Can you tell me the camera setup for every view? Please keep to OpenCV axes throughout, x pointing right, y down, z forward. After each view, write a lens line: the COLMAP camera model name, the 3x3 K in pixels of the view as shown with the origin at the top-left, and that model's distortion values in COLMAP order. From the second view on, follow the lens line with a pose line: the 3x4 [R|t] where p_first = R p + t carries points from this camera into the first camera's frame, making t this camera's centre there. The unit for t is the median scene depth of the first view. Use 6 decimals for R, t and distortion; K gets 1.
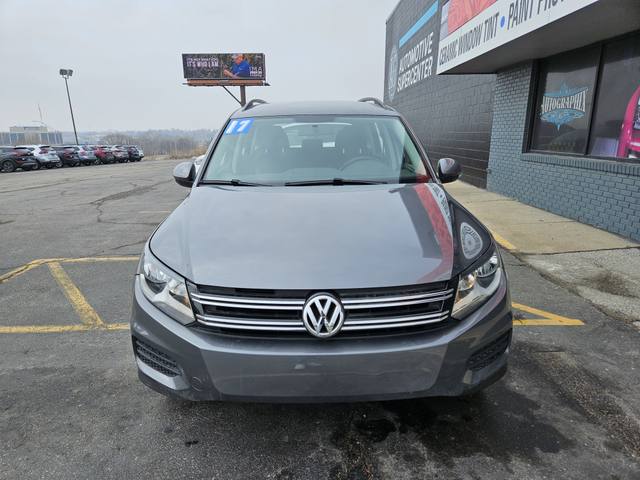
lens RADIAL K [[420.6, 0, 300.7], [0, 420.6, 234.7], [0, 0, 1]] dist [0.080822, -0.068282]
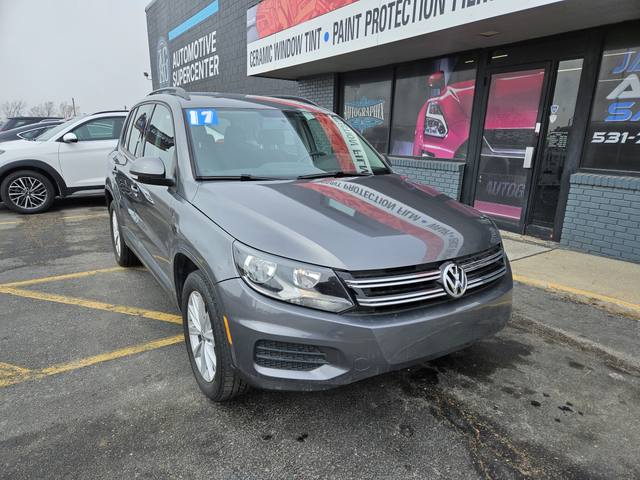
lens RADIAL K [[430.5, 0, 309.8], [0, 430.5, 243.2], [0, 0, 1]] dist [0.084134, -0.071582]
pose [[0.843423, -0.104065, 0.527075, -0.198410], [0.095828, 0.994469, 0.043004, -0.001311], [-0.528634, 0.014238, 0.848730, 0.033995]]
